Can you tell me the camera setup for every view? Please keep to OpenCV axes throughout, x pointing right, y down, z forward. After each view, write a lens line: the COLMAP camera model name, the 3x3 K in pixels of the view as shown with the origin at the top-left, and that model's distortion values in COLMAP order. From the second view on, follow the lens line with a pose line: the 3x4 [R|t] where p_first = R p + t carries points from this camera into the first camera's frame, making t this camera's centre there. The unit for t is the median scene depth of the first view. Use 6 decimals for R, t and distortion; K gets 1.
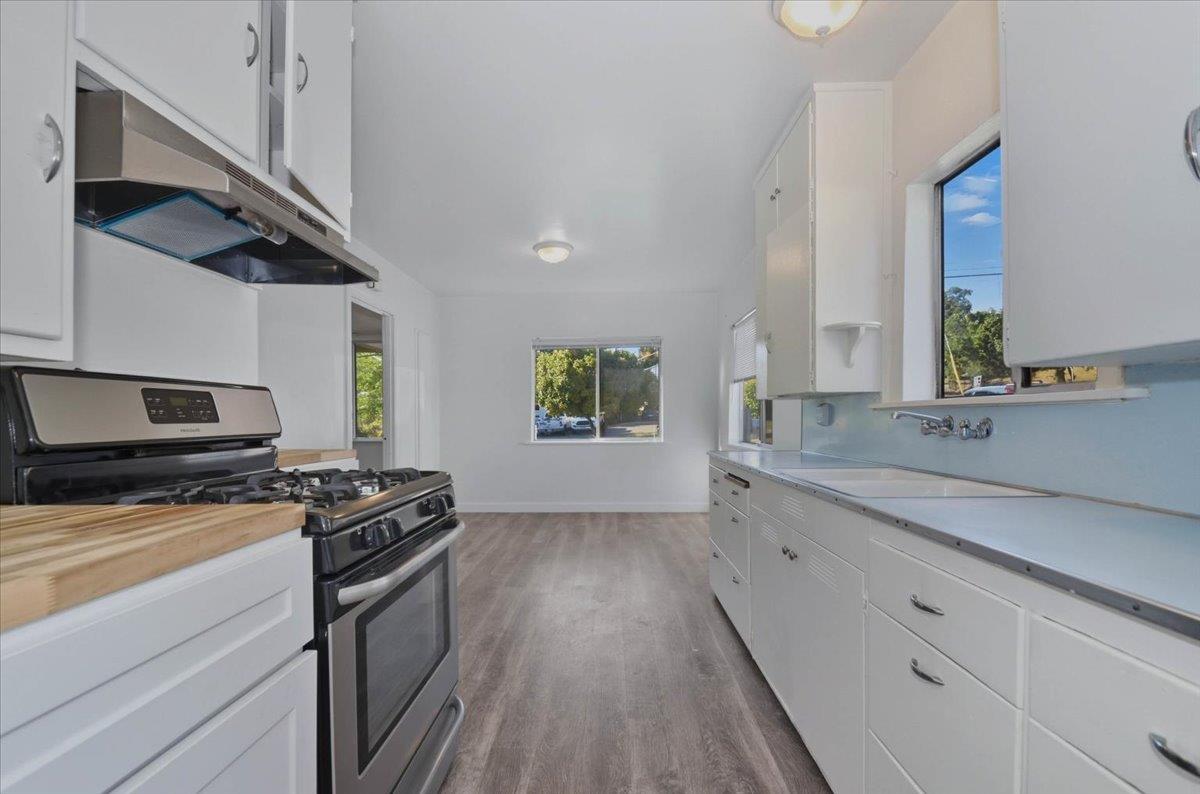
lens RADIAL K [[537.9, 0, 595.3], [0, 537.9, 424.0], [0, 0, 1]] dist [-0.003162, -0.000471]
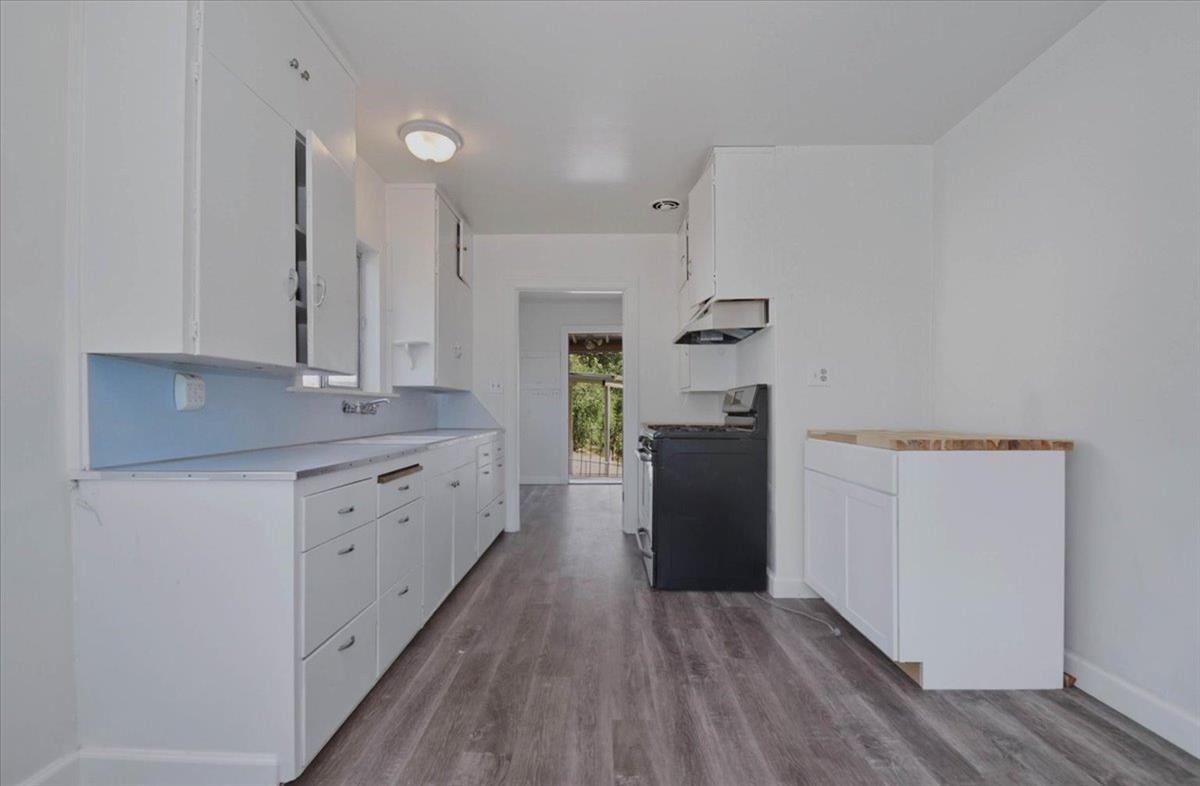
lens RADIAL K [[533.8, 0, 589.9], [0, 533.8, 413.9], [0, 0, 1]] dist [0.000723, -0.004999]
pose [[-0.999969, 0.004644, -0.006436, -0.012537], [0.004525, 0.999823, 0.018288, -0.001243], [0.006520, 0.018259, -0.999812, 0.800567]]
